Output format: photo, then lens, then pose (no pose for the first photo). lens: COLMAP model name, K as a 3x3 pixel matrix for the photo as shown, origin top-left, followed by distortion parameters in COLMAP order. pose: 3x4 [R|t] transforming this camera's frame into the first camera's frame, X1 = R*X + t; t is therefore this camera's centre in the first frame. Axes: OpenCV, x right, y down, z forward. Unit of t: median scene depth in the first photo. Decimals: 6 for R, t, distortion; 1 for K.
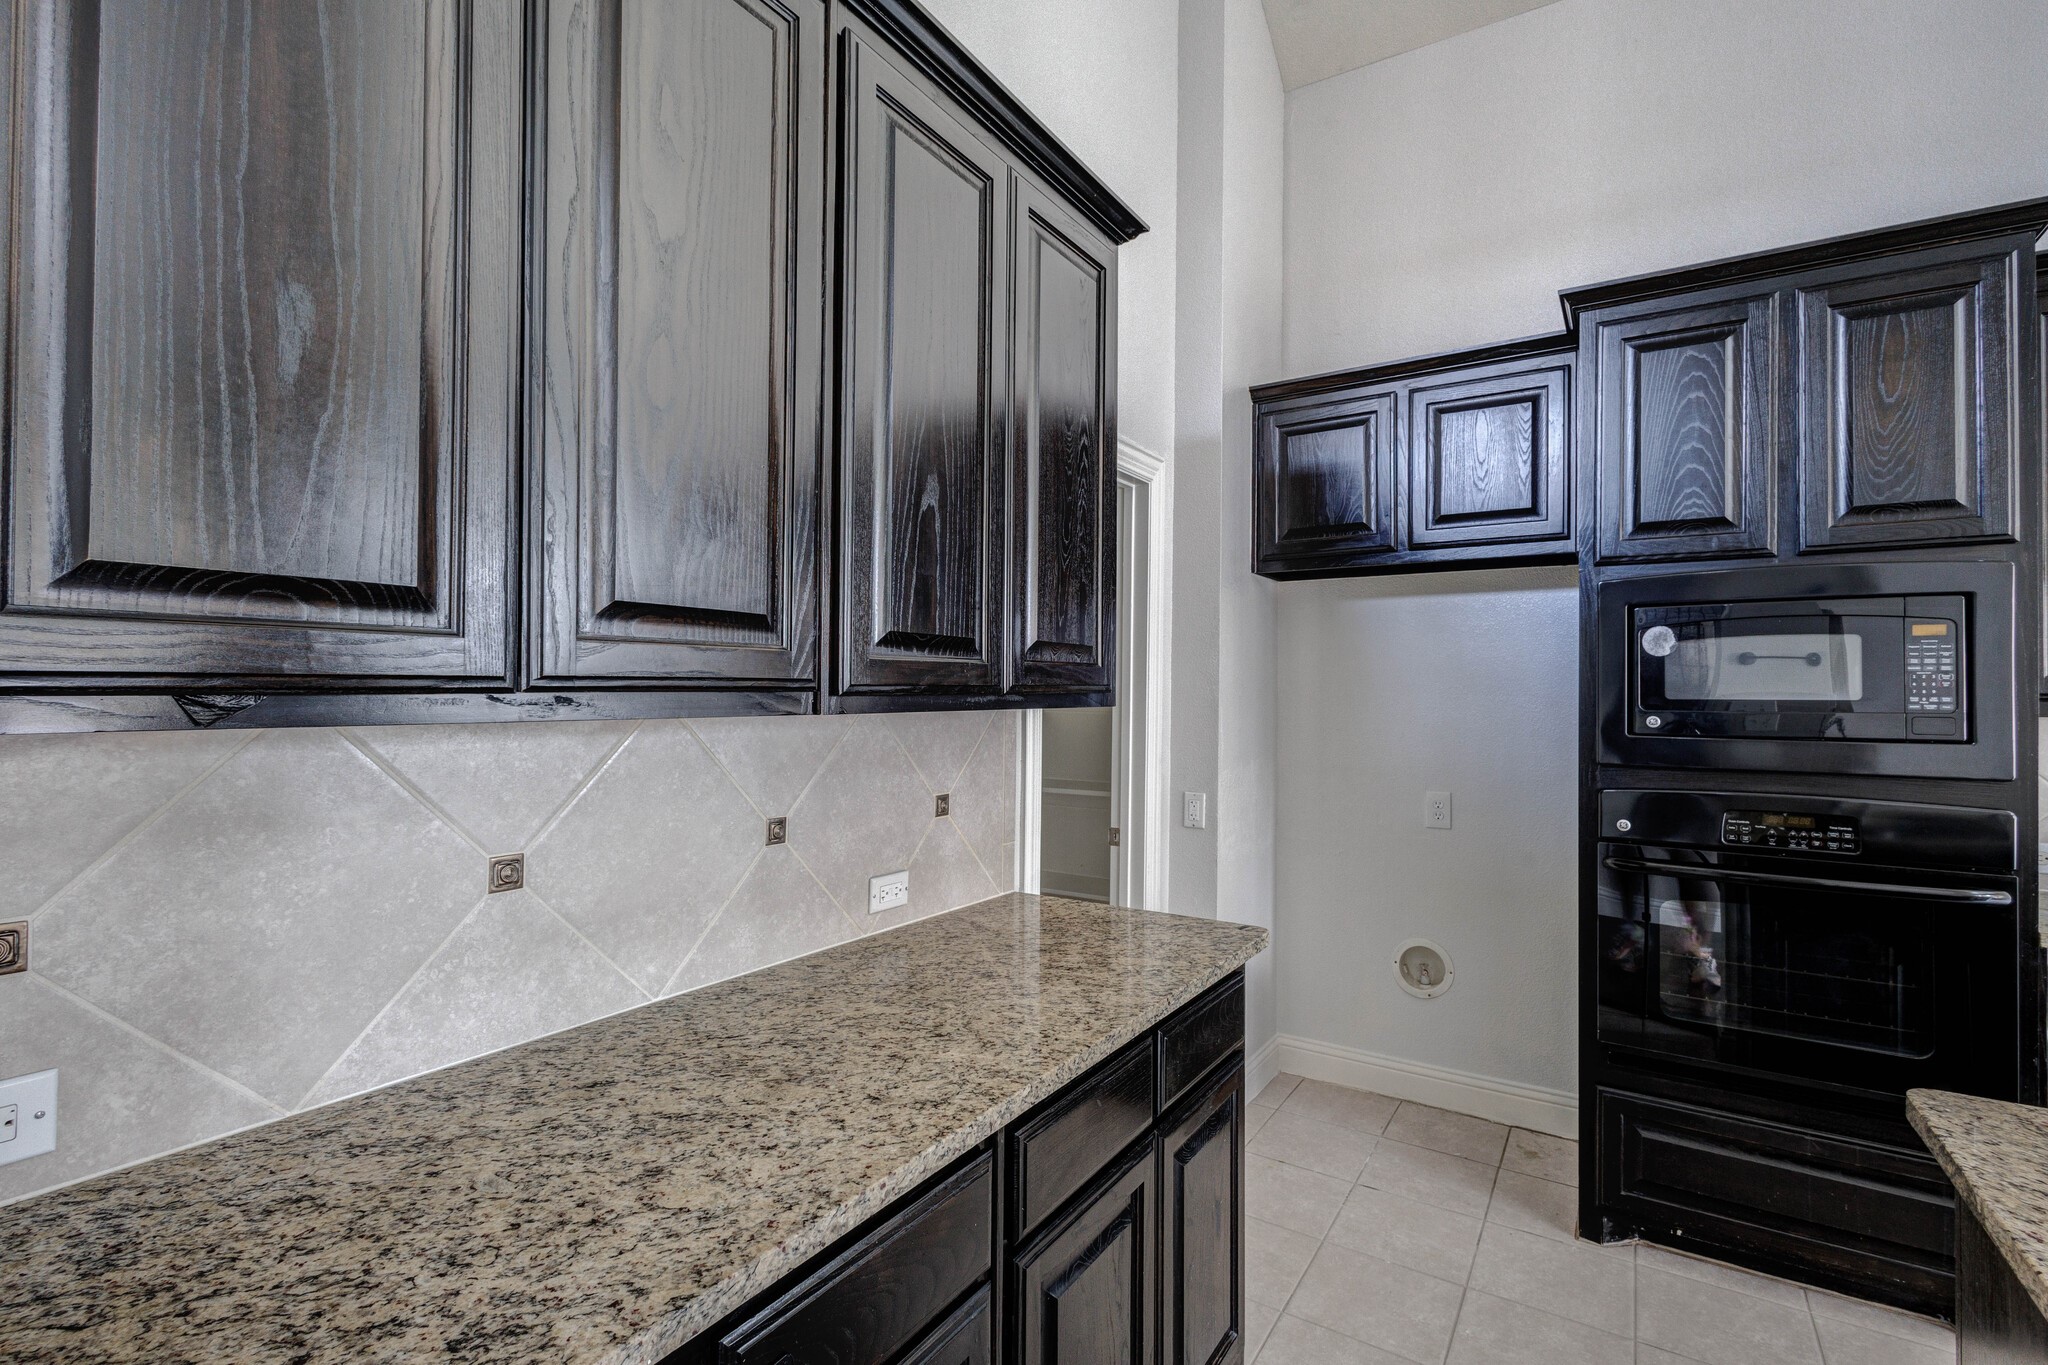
lens RADIAL K [[937.0, 0, 1025.7], [0, 937.0, 678.5], [0, 0, 1]] dist [0.007754, -0.000943]
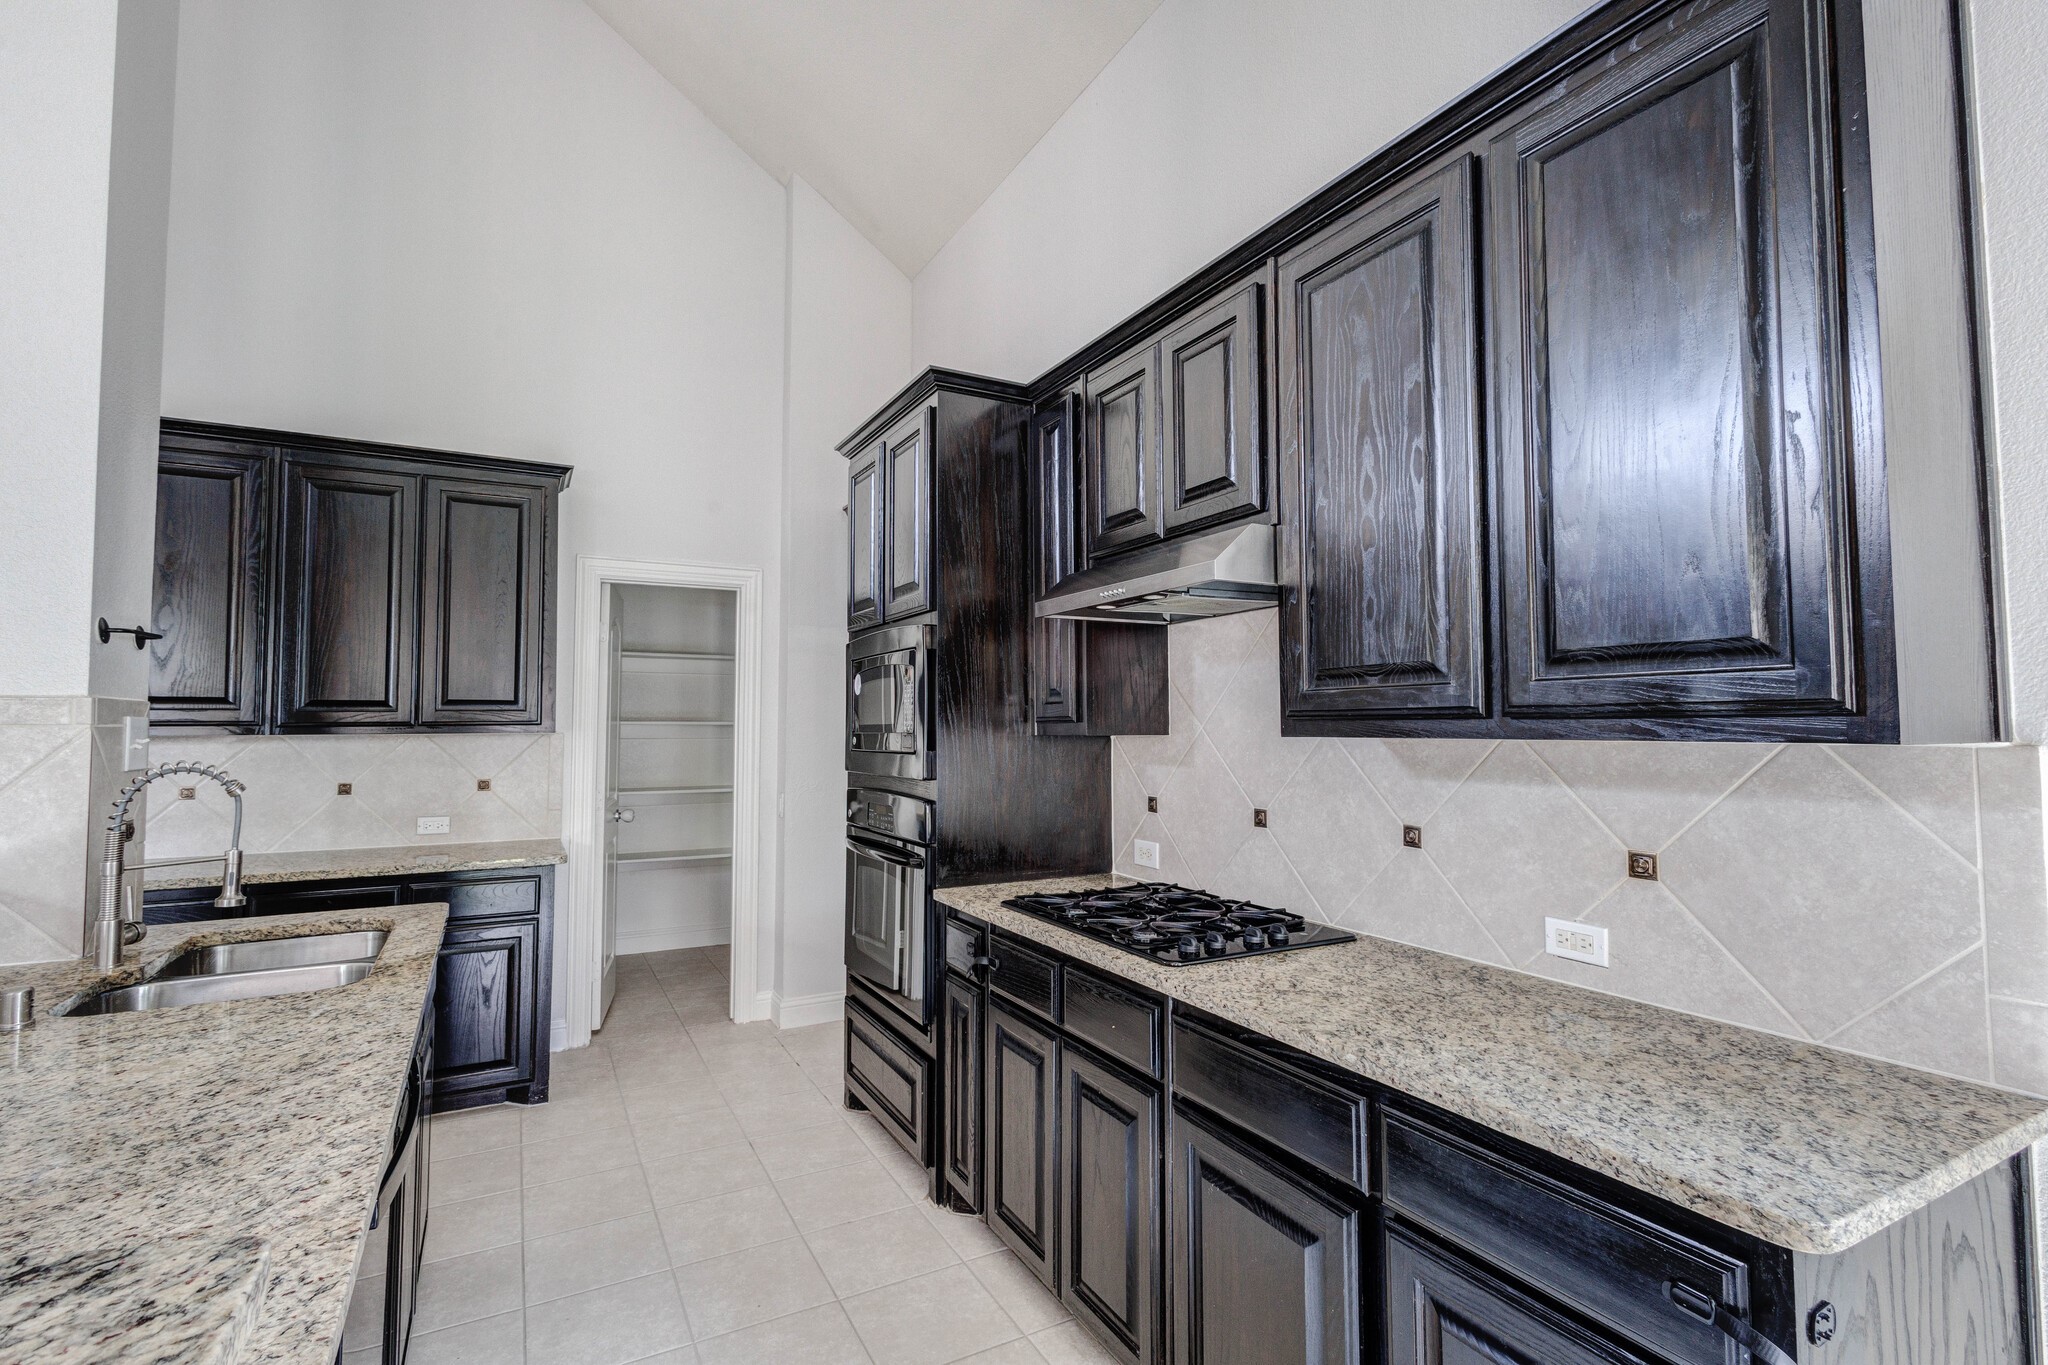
lens RADIAL K [[937.0, 0, 1025.7], [0, 937.0, 678.5], [0, 0, 1]] dist [0.007754, -0.000943]
pose [[0.877838, -0.032439, -0.477857, 2.631576], [0.014796, 0.999064, -0.040639, 0.018568], [0.478728, 0.028605, 0.877497, -0.227727]]
